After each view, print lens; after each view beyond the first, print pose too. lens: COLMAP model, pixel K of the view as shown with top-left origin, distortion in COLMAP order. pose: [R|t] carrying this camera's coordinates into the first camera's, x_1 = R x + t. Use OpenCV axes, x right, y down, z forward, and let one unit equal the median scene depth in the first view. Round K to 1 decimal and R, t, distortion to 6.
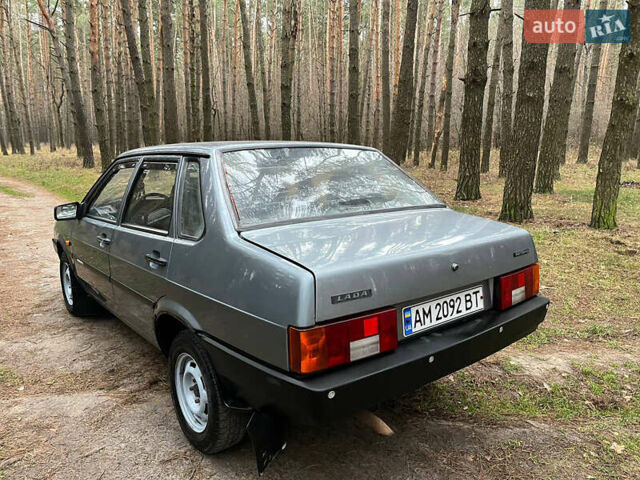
lens RADIAL K [[536.7, 0, 320.0], [0, 536.7, 240.0], [0, 0, 1]] dist [0.003350, 0.001453]
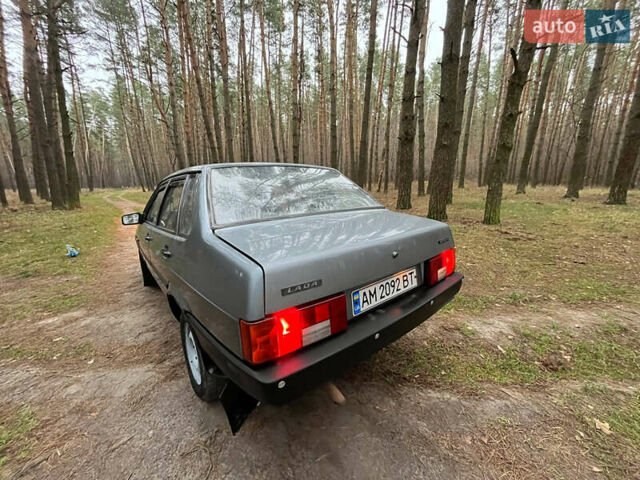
lens RADIAL K [[260.4, 0, 320.0], [0, 260.4, 240.0], [0, 0, 1]] dist [-0.000225, 0.000123]
pose [[0.999588, -0.020511, -0.020089, 0.087843], [0.020967, 0.999522, 0.022725, -0.002329], [0.019613, -0.023137, 0.999540, 0.382578]]
